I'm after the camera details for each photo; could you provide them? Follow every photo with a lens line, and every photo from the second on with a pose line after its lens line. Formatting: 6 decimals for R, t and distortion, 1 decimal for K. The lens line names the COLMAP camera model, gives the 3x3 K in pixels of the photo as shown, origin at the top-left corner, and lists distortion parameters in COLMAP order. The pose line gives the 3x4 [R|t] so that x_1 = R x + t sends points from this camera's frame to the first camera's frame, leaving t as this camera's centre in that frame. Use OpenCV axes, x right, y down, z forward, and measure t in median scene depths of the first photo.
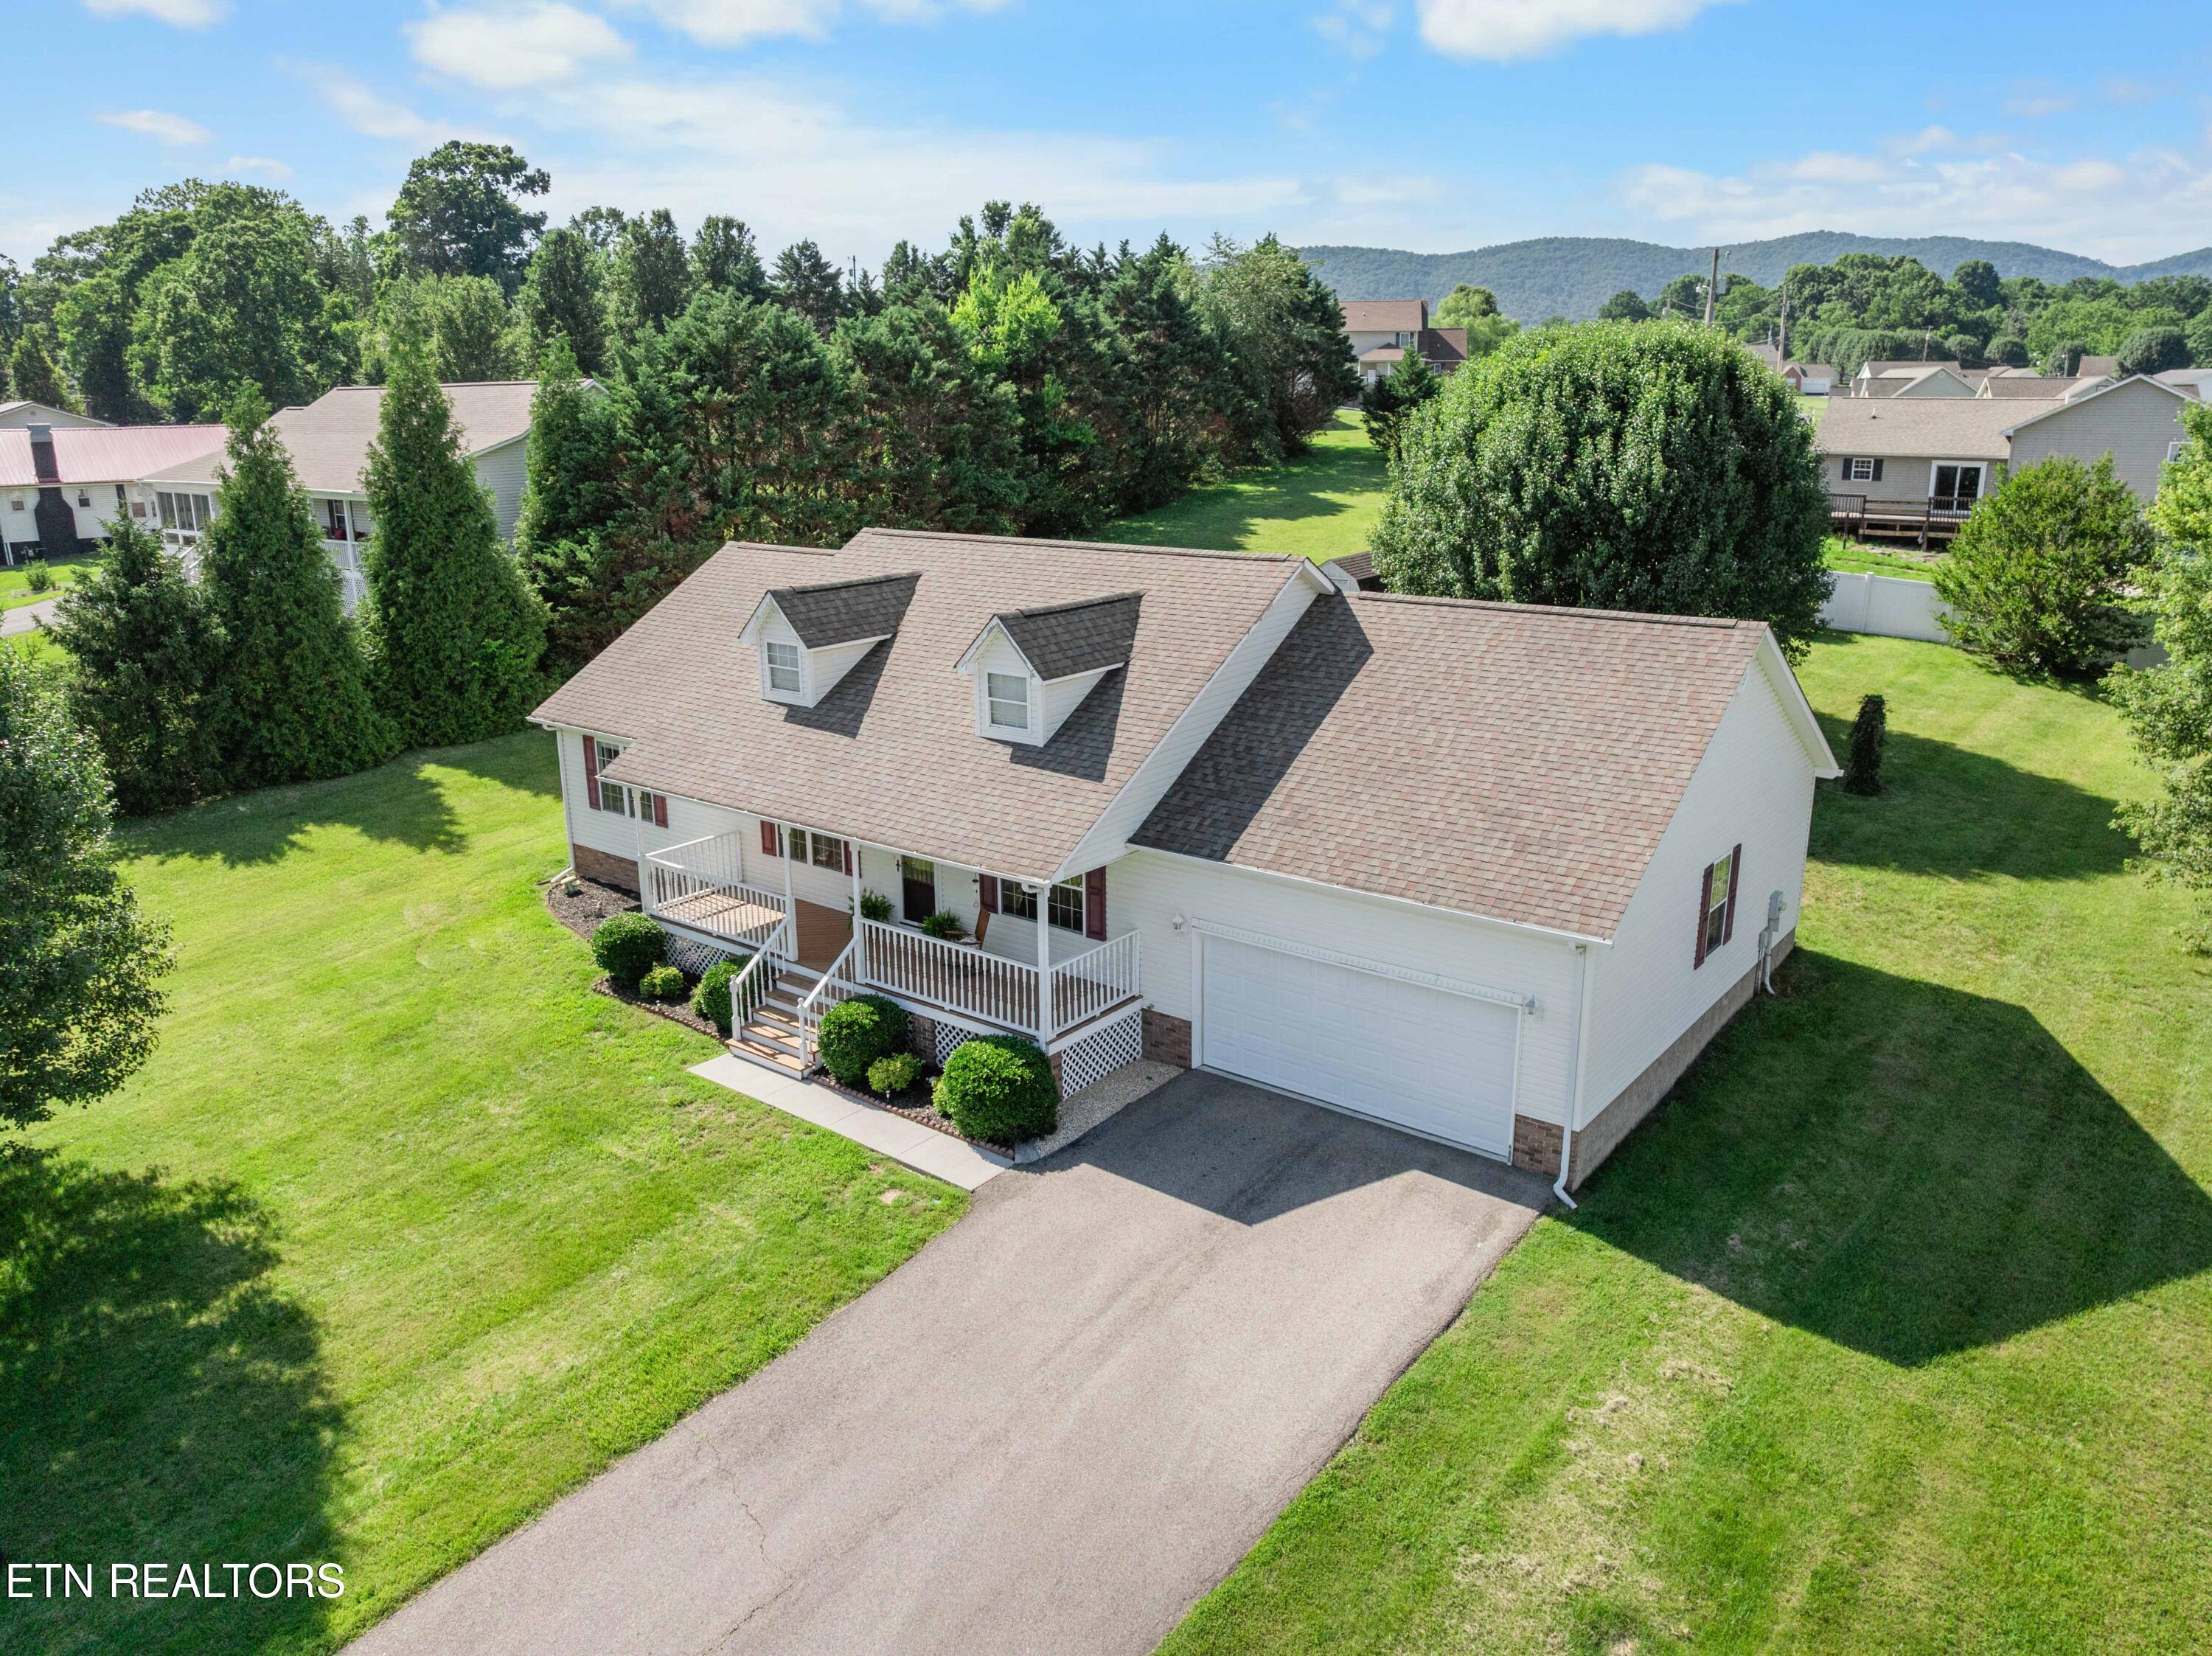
lens RADIAL K [[1554.9, 0, 1106.0], [0, 1554.9, 828.0], [0, 0, 1]] dist [-0.042286, 0.004690]
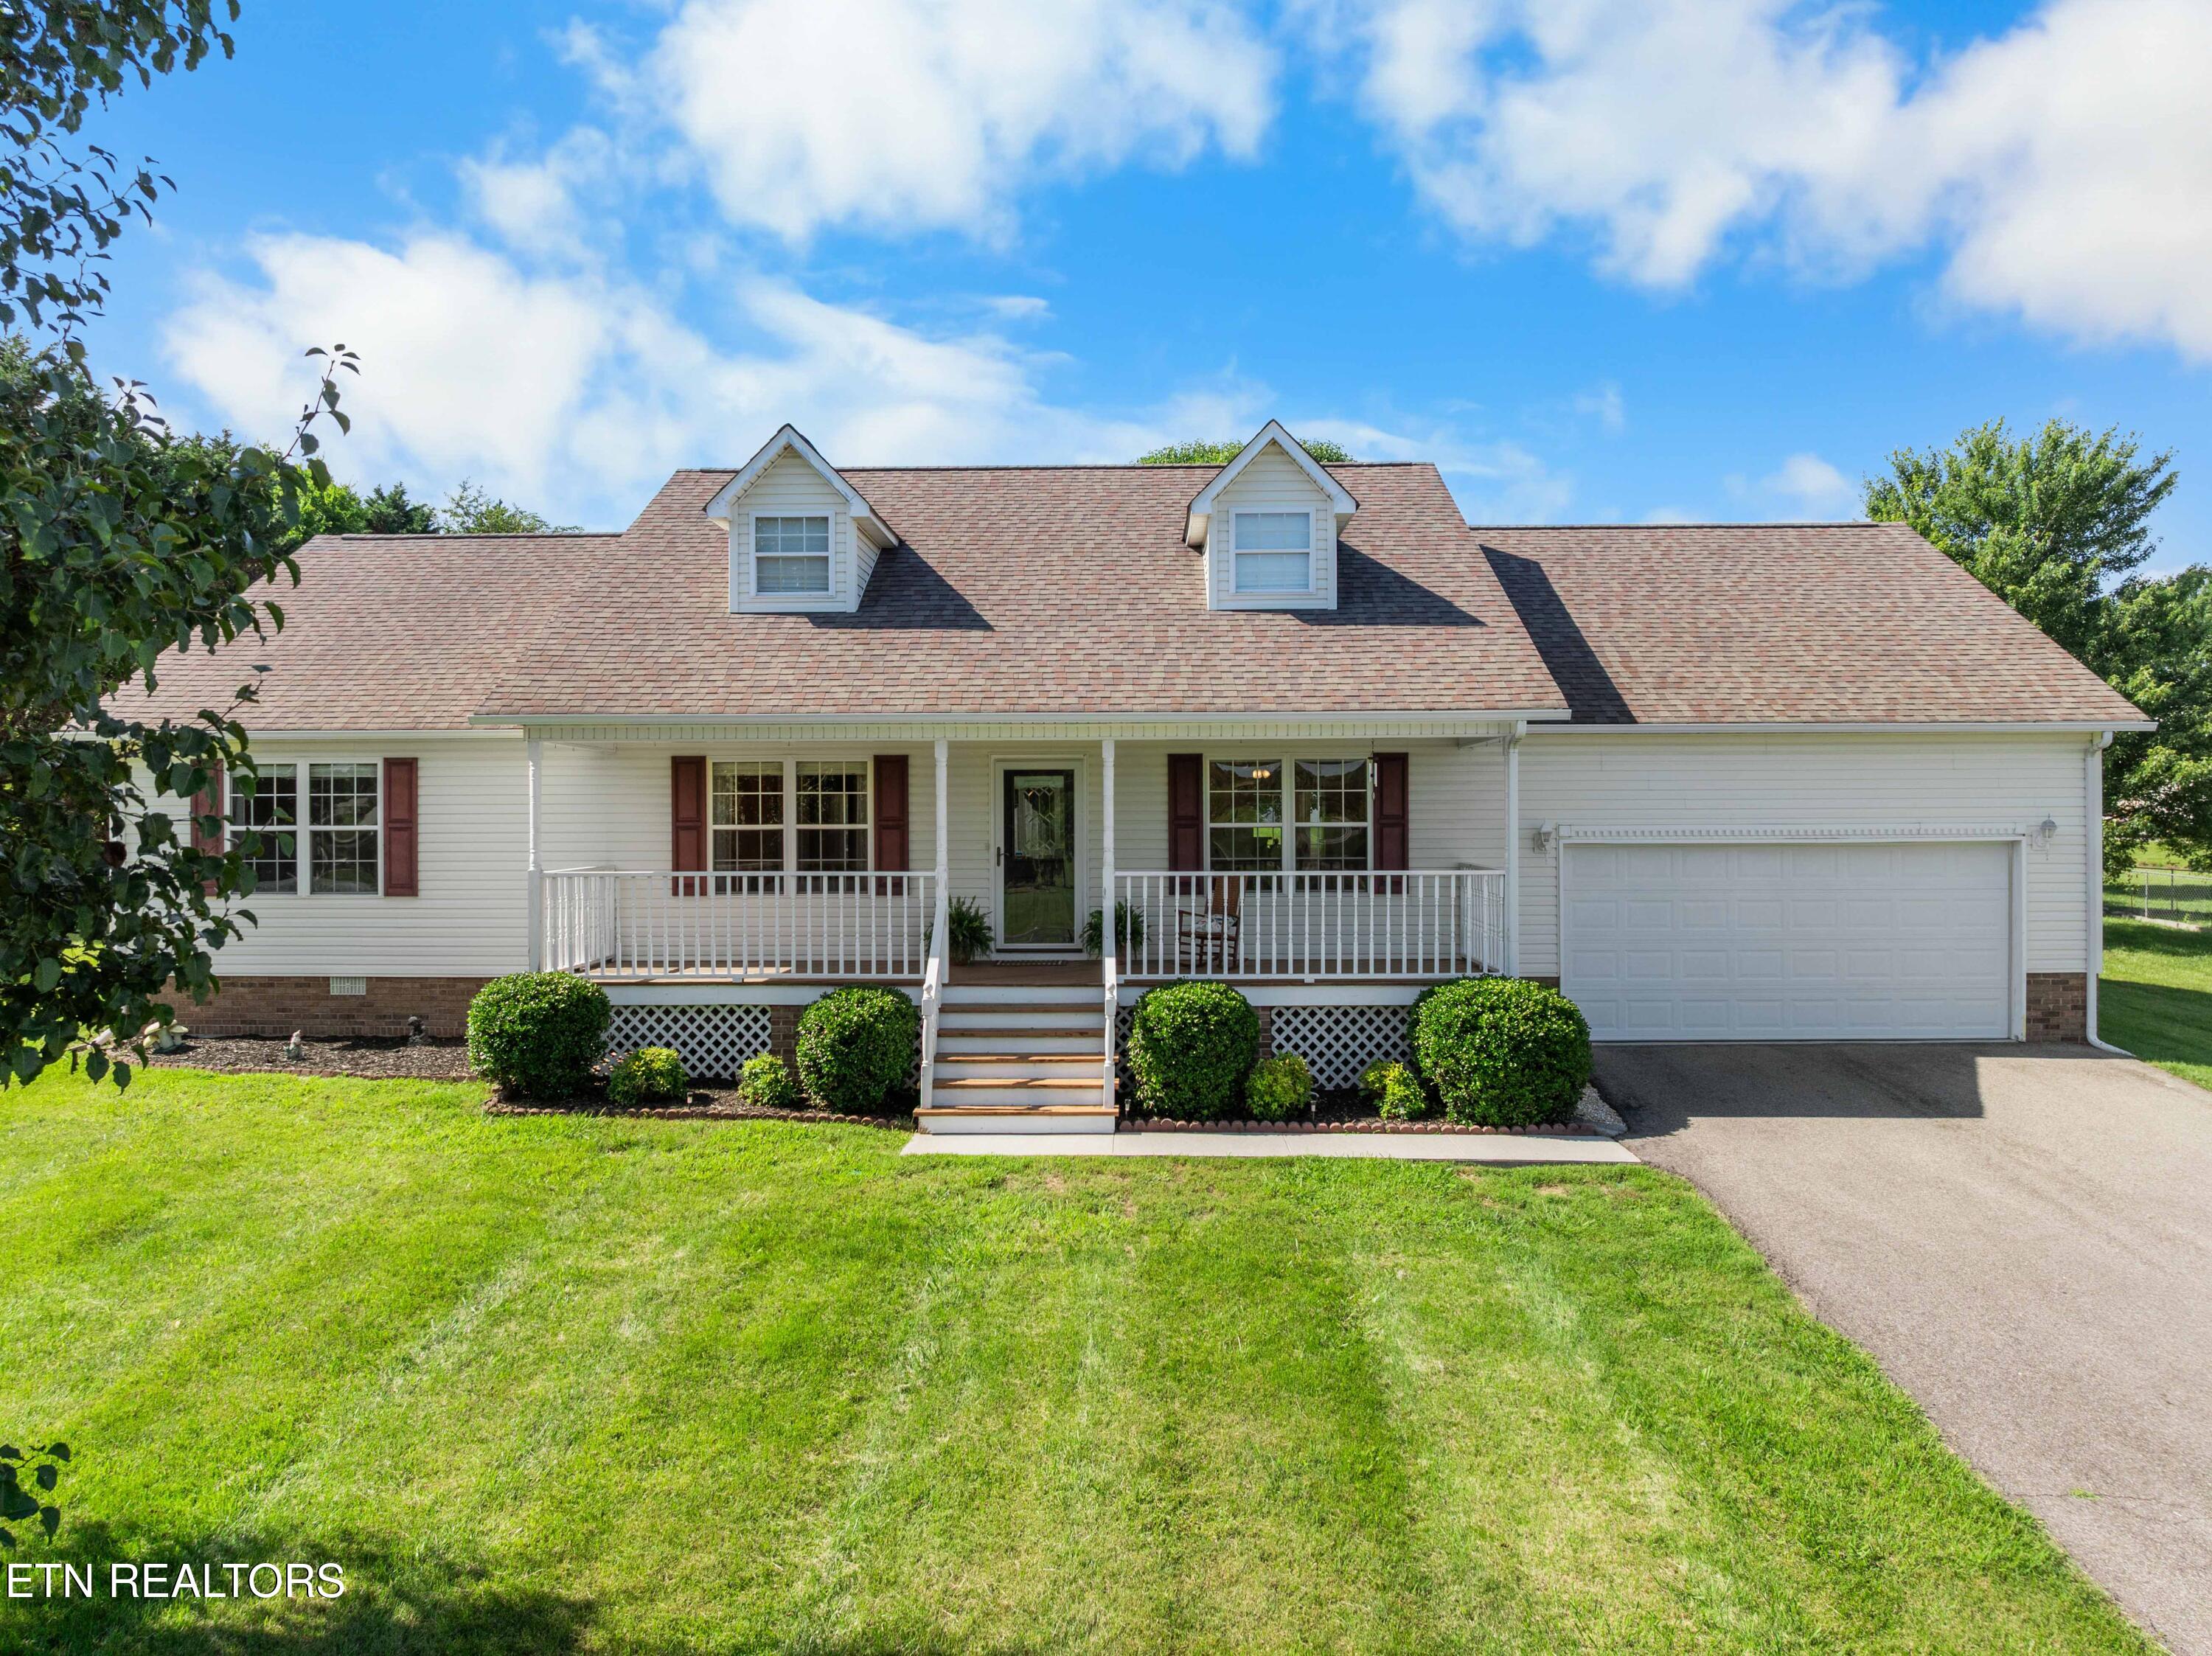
lens RADIAL K [[1554.9, 0, 1106.0], [0, 1554.9, 828.0], [0, 0, 1]] dist [-0.042286, 0.004690]
pose [[0.797035, 0.003876, 0.603921, -0.557700], [0.160263, 0.962770, -0.217690, 0.183162], [-0.582281, 0.270292, 0.766740, 0.551564]]
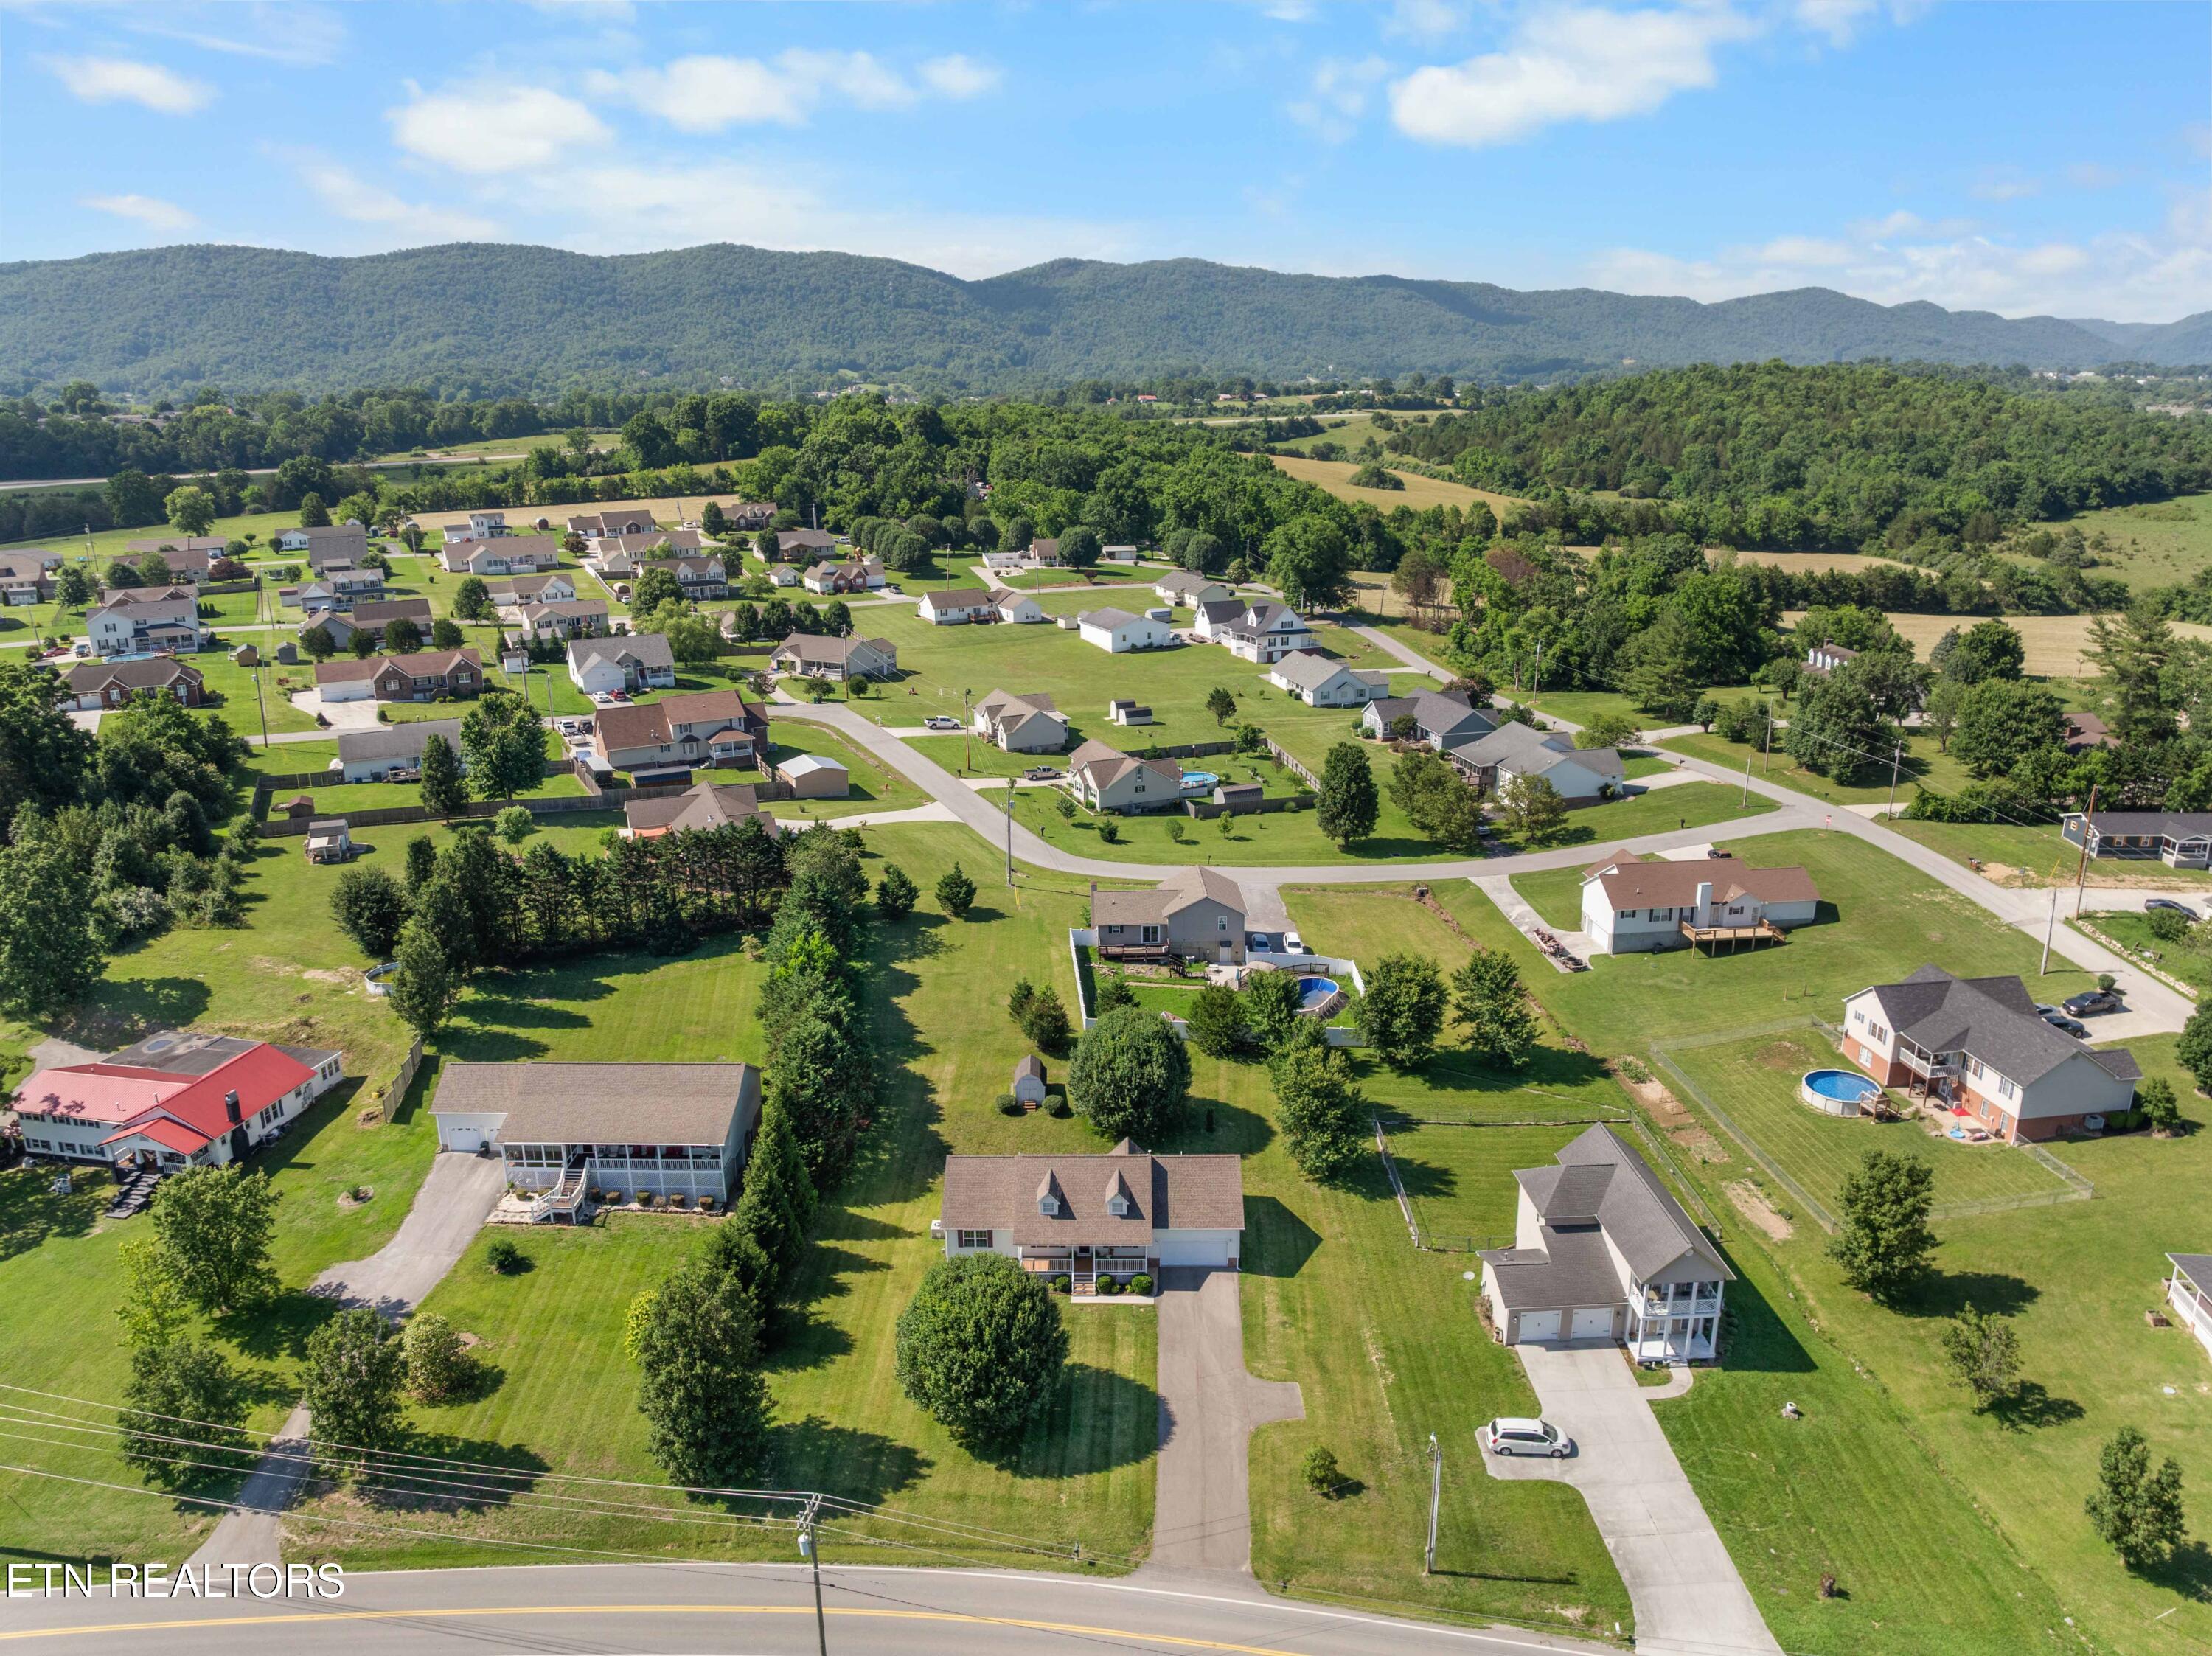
lens RADIAL K [[1552.6, 0, 1106.0], [0, 1552.6, 828.0], [0, 0, 1]] dist [-0.034207, -0.007490]
pose [[0.797426, -0.175030, 0.577475, -2.768208], [0.169499, 0.983449, 0.064019, -1.614191], [-0.579122, 0.046831, 0.813895, -3.088378]]
